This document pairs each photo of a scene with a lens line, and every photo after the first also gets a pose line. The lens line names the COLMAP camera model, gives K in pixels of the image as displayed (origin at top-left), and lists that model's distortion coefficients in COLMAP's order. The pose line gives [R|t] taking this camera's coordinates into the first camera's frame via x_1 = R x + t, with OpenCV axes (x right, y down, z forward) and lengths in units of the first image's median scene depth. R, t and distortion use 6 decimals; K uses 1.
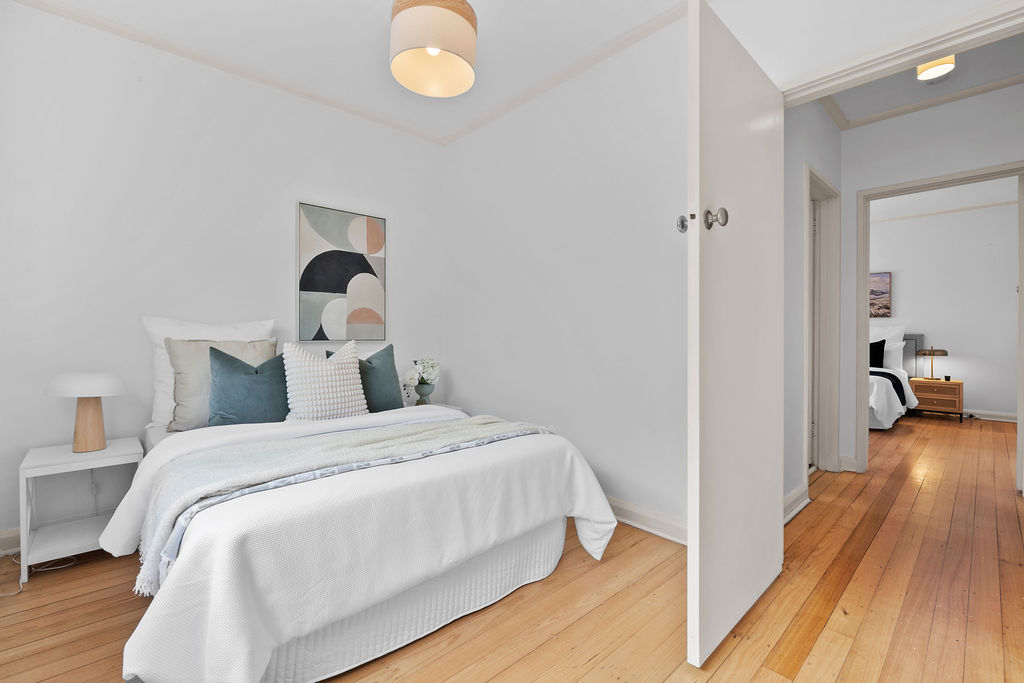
lens RADIAL K [[459.2, 0, 514.7], [0, 459.2, 336.8], [0, 0, 1]] dist [0.000263, -0.000179]
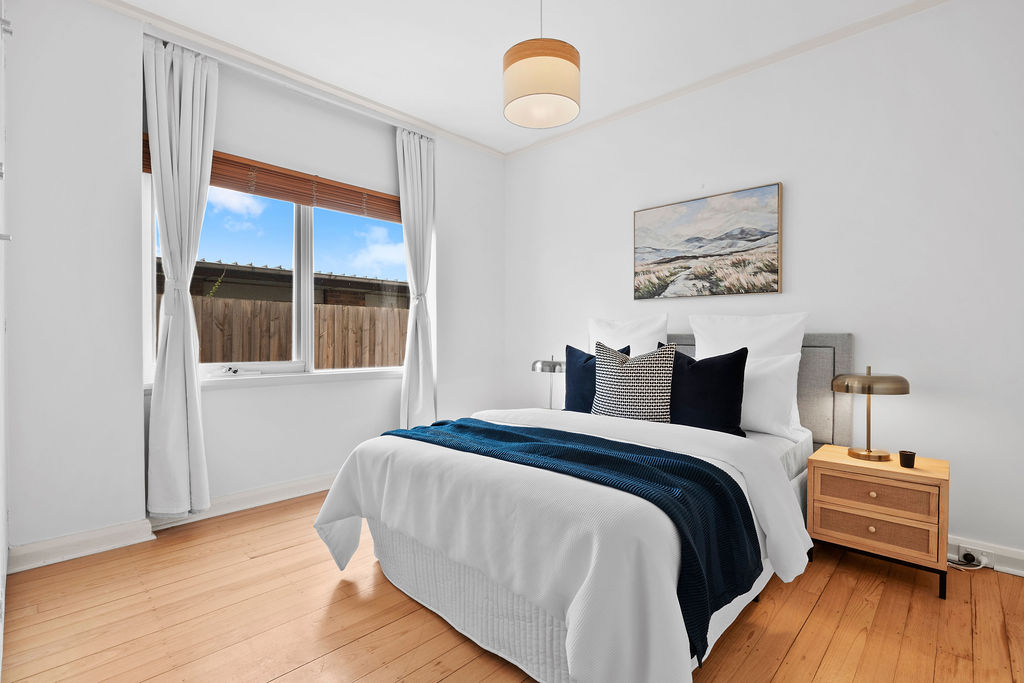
lens RADIAL K [[474.1, 0, 512.0], [0, 474.1, 341.5], [0, 0, 1]] dist [-0.007730, -0.000690]
pose [[0.999333, -0.003028, 0.036386, 0.413861], [0.002720, 0.999960, 0.008503, -0.002261], [-0.036410, -0.008398, 0.999302, 0.429944]]
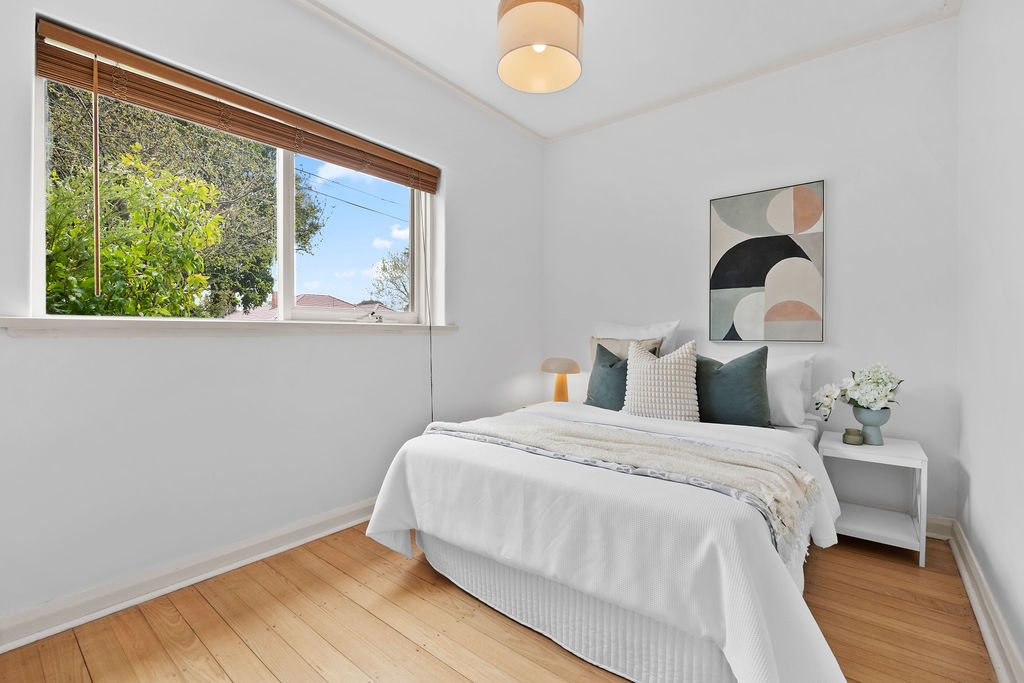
lens RADIAL K [[447.3, 0, 514.3], [0, 447.3, 340.5], [0, 0, 1]] dist [-0.001888, -0.000191]
pose [[0.129933, 0.012544, -0.991443, 0.785581], [-0.004801, 0.999916, 0.012022, -0.001148], [0.991511, 0.003198, 0.129983, 0.834954]]
